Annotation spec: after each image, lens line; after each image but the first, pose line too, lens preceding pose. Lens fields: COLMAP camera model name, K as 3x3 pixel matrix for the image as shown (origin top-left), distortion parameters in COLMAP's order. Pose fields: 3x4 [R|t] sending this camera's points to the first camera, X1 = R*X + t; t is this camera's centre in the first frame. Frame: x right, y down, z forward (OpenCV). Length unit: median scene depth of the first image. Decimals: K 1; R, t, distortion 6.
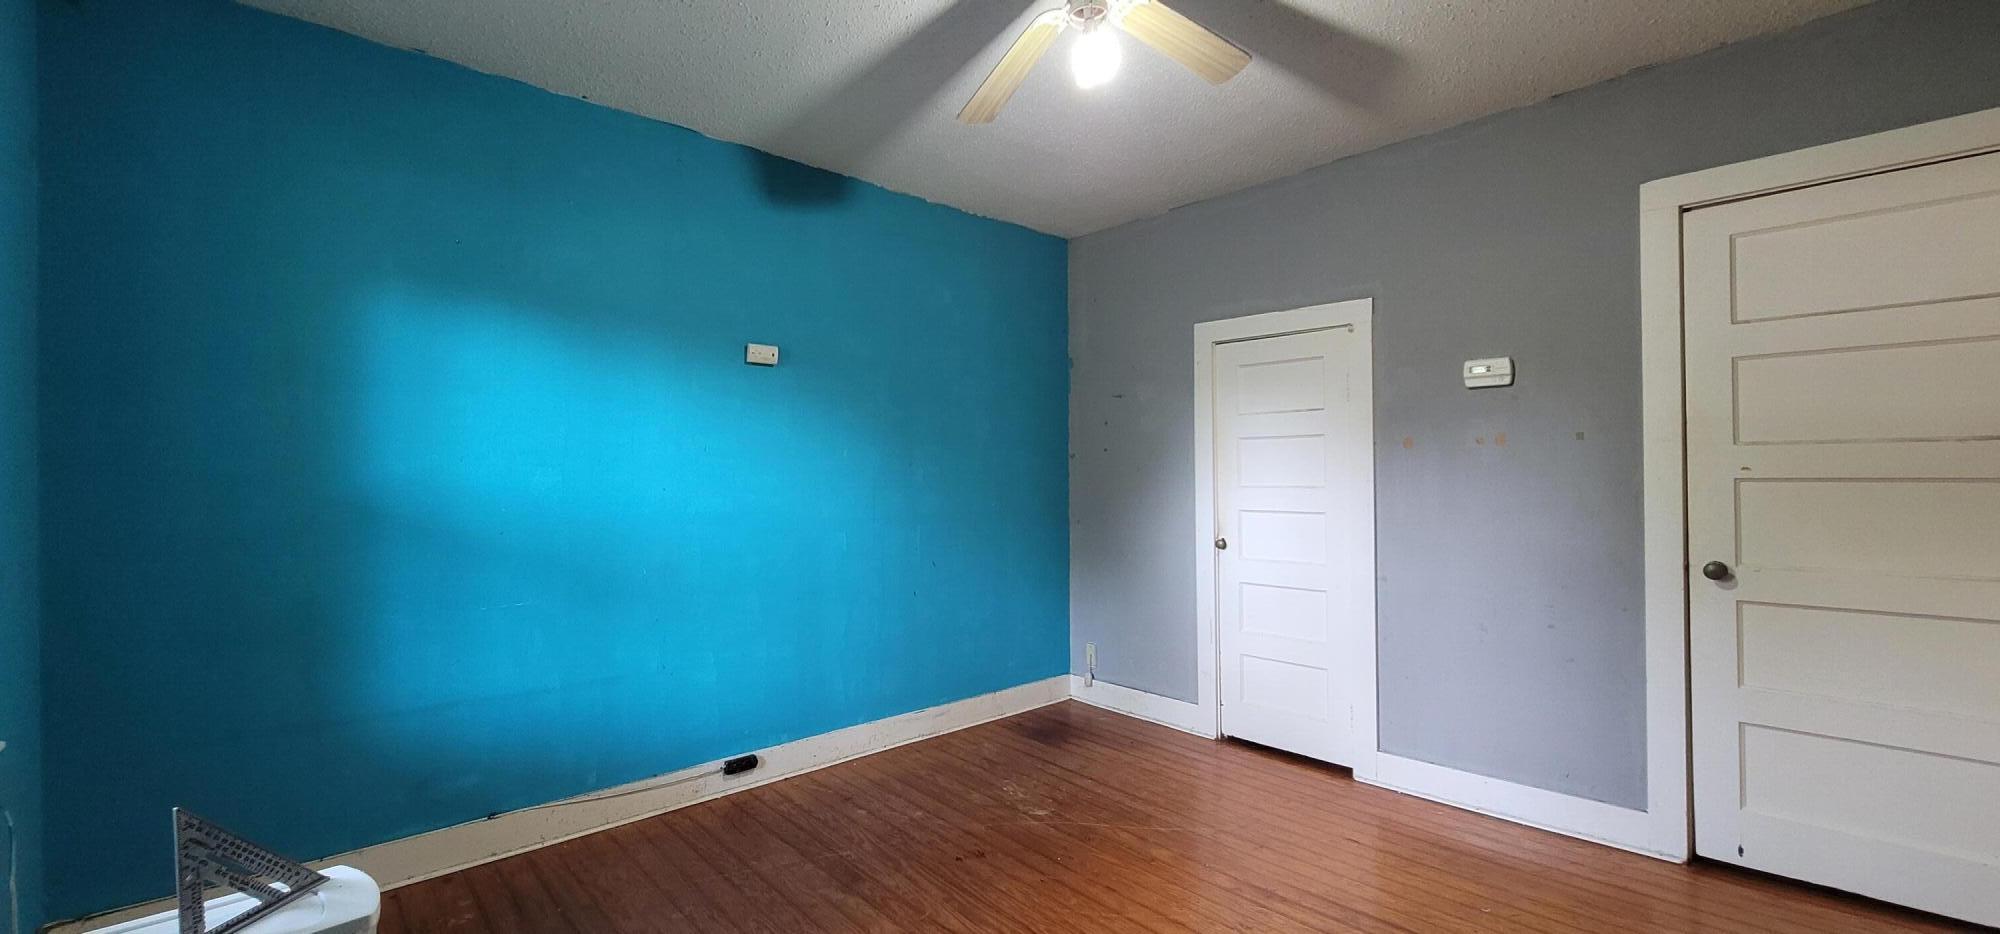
lens RADIAL K [[814.4, 0, 1004.7], [0, 814.4, 466.1], [0, 0, 1]] dist [-0.008682, 0.002989]
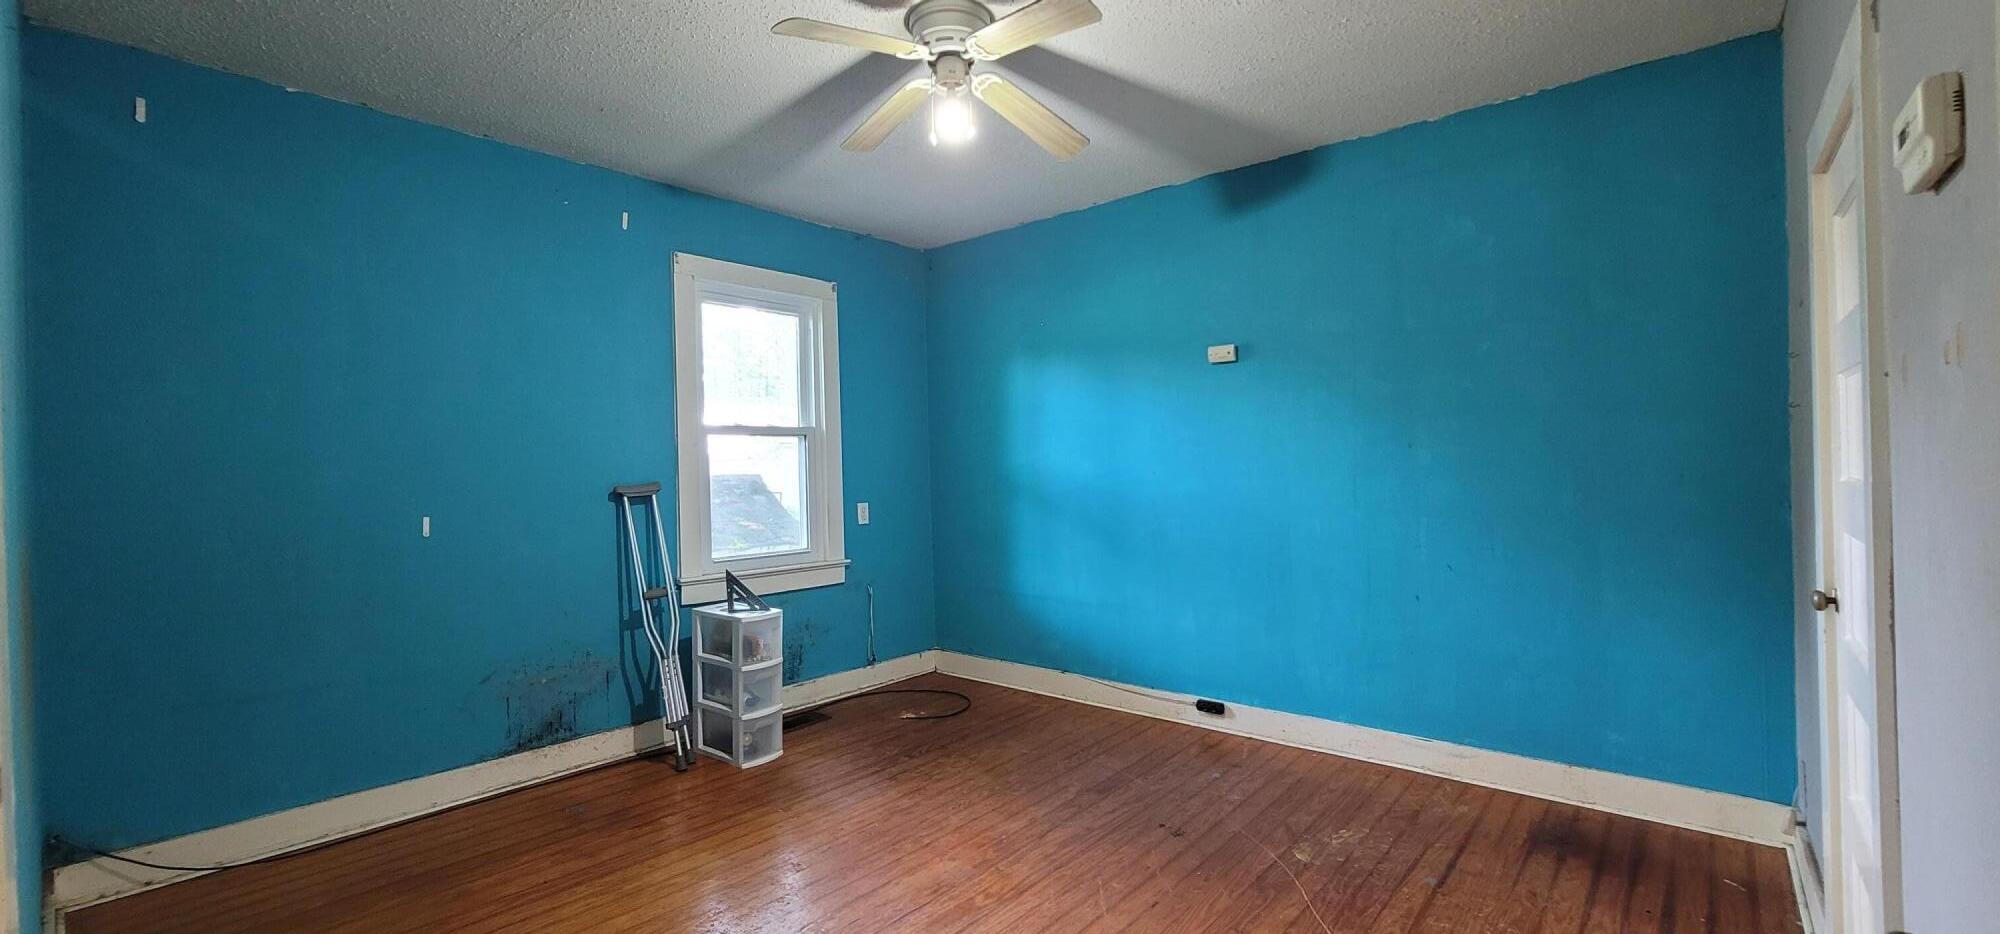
lens RADIAL K [[814.4, 0, 1004.7], [0, 814.4, 466.1], [0, 0, 1]] dist [-0.008682, 0.002989]
pose [[0.119563, -0.000833, -0.992826, 0.789172], [0.026506, 0.999646, 0.002353, 0.007945], [0.992473, -0.026597, 0.119543, 0.558979]]
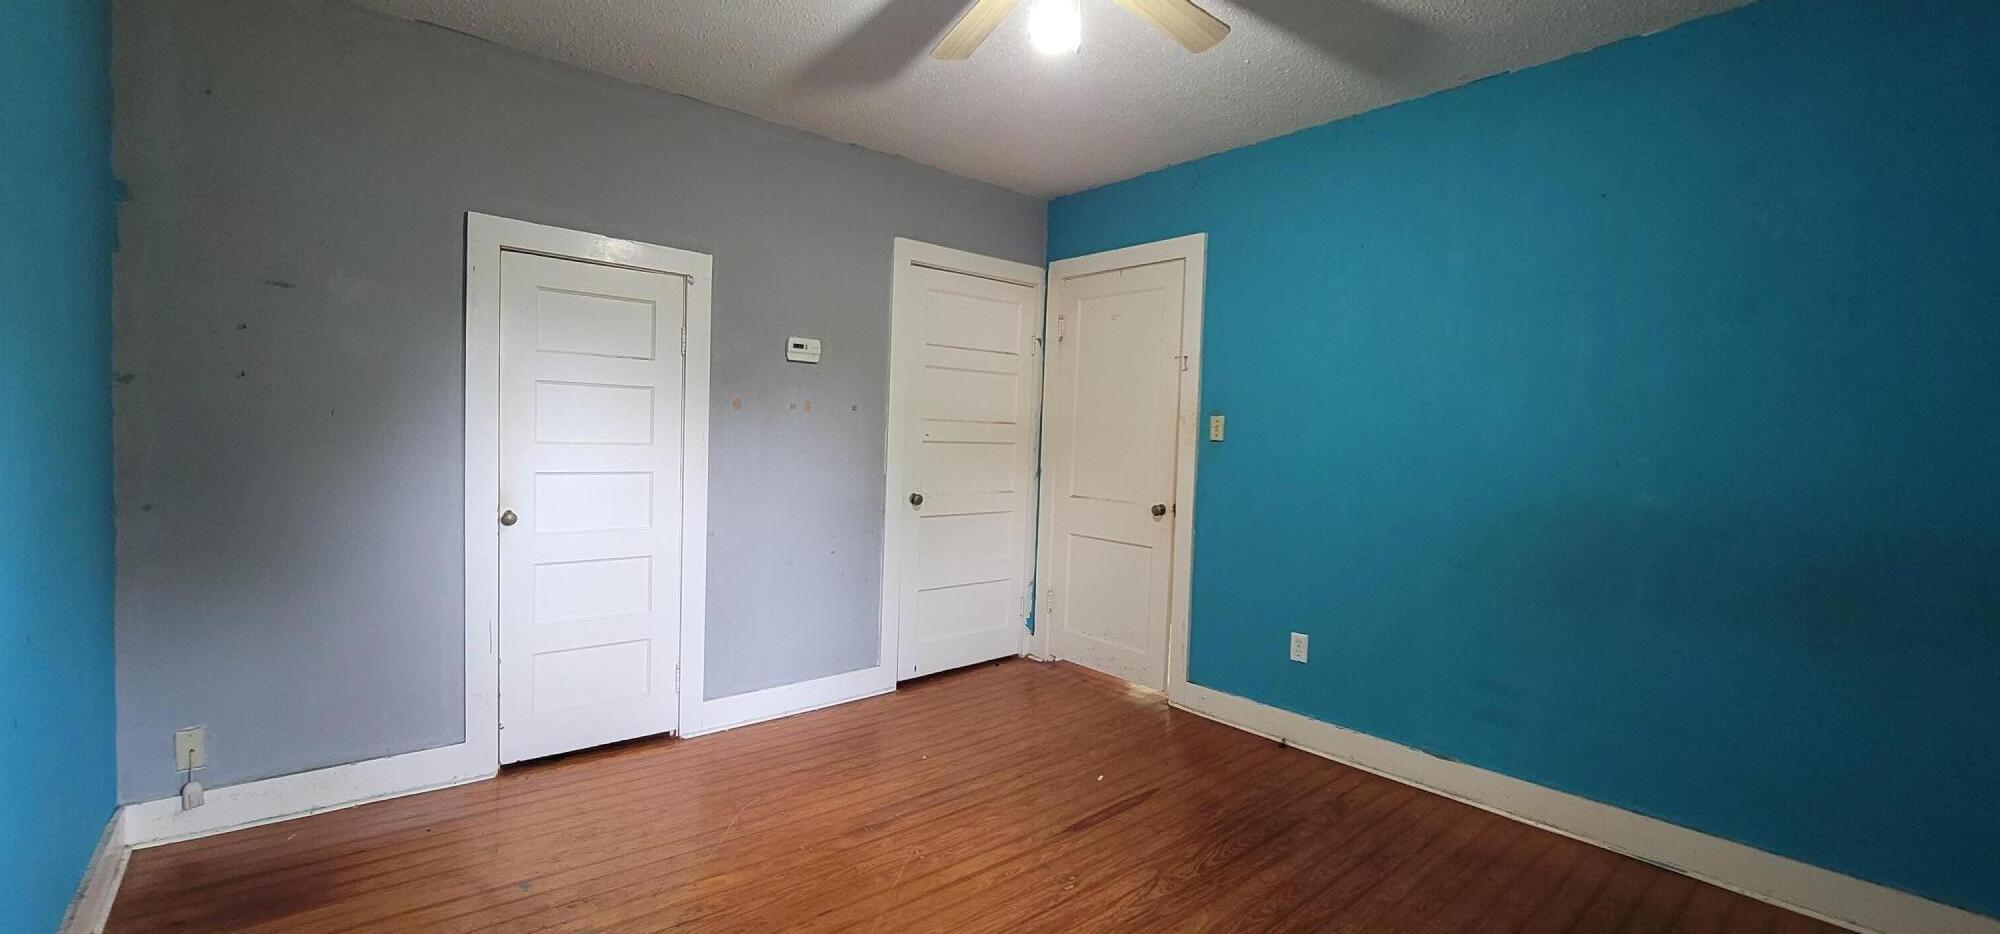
lens RADIAL K [[814.4, 0, 1004.7], [0, 814.4, 466.1], [0, 0, 1]] dist [-0.008682, 0.002989]
pose [[0.036568, -0.037266, 0.998636, -0.552235], [-0.046983, 0.998135, 0.038968, -0.004750], [-0.998226, -0.048344, 0.034749, 0.607264]]
